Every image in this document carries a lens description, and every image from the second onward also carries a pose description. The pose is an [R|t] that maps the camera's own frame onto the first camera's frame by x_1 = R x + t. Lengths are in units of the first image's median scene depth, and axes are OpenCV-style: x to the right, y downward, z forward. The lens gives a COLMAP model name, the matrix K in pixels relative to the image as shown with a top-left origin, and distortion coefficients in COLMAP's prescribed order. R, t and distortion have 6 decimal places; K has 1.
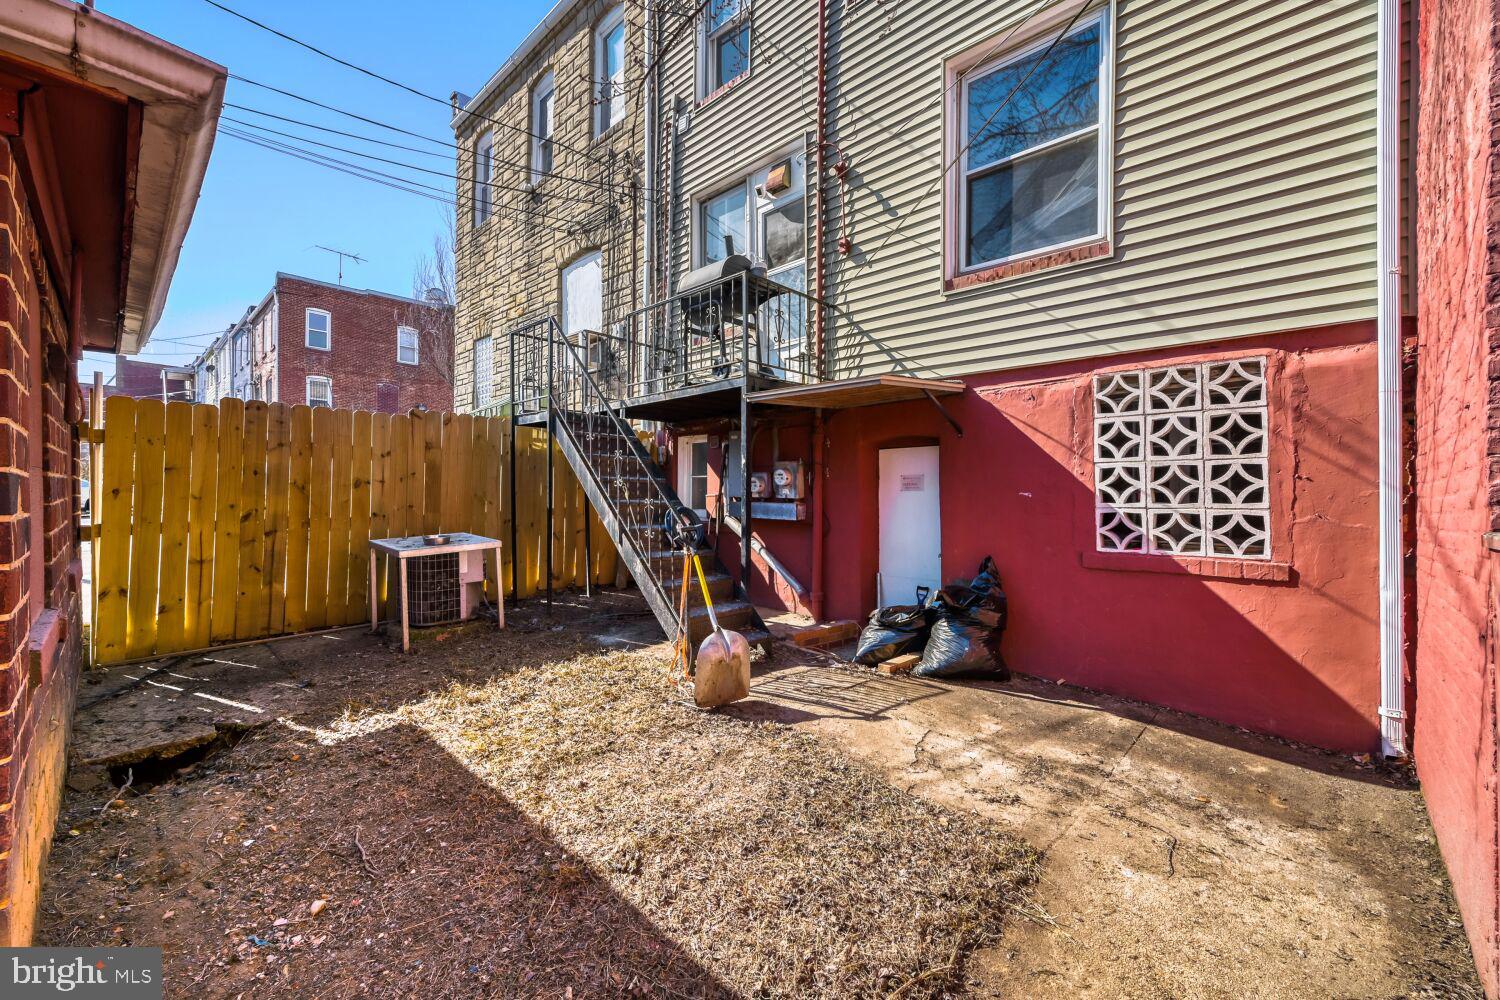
lens RADIAL K [[595.9, 0, 748.2], [0, 595.9, 495.7], [0, 0, 1]] dist [-0.000566, -0.000062]
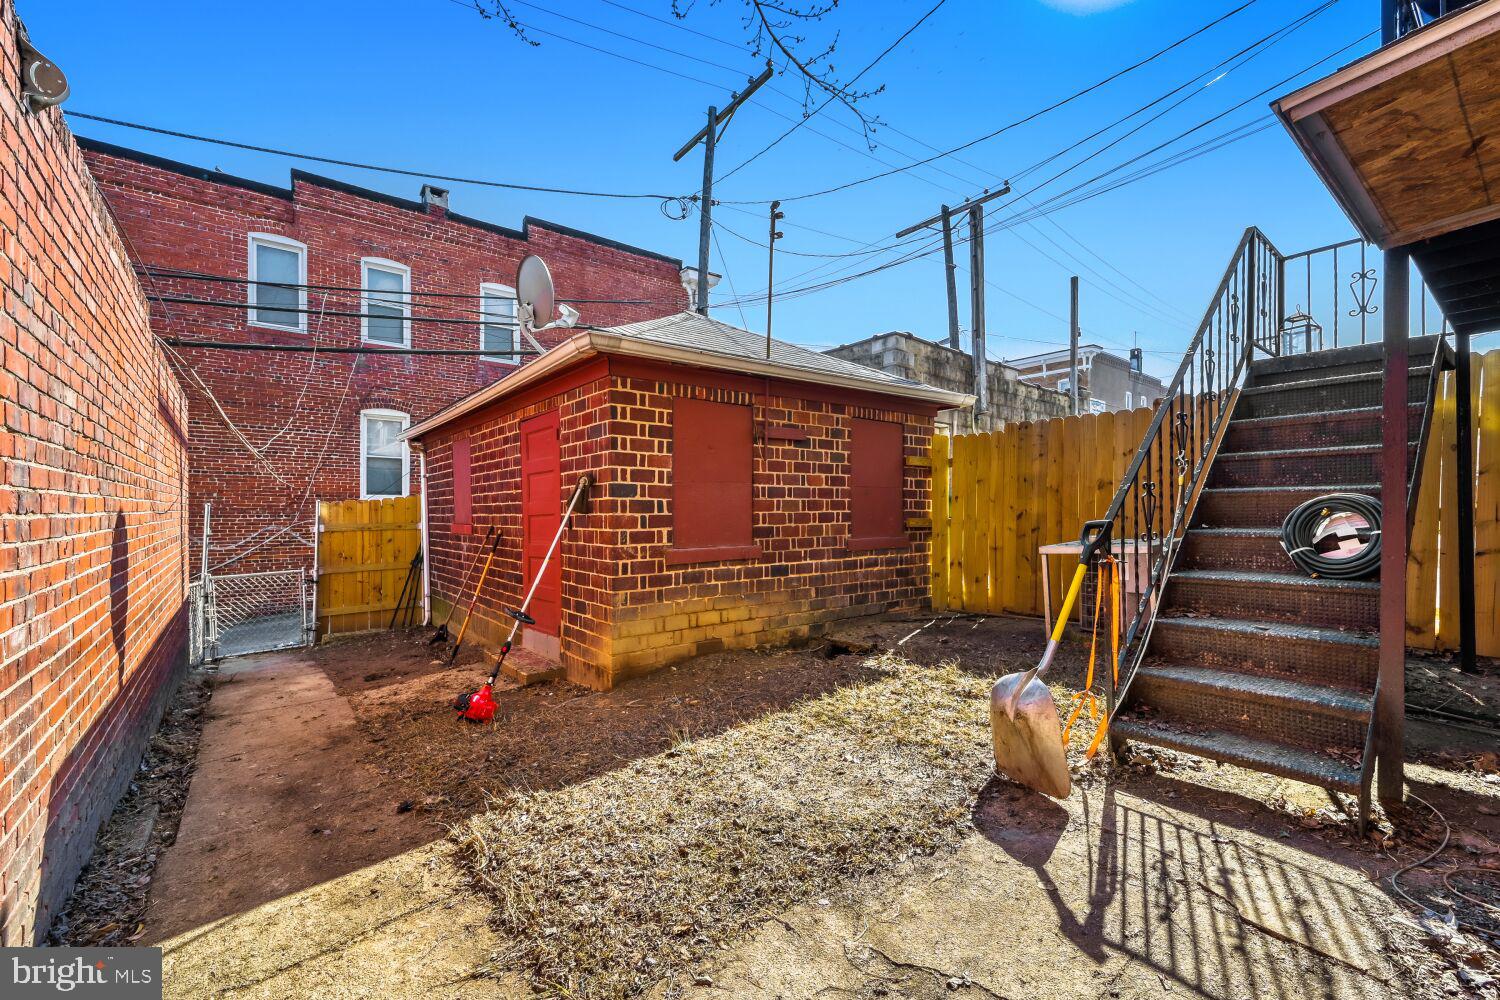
lens RADIAL K [[637.1, 0, 751.3], [0, 637.1, 507.3], [0, 0, 1]] dist [0.001996, 0.000113]
pose [[-0.137284, -0.016696, -0.990391, 0.745021], [0.009350, 0.999792, -0.018151, 0.048358], [0.990488, -0.011752, -0.137100, 0.824433]]
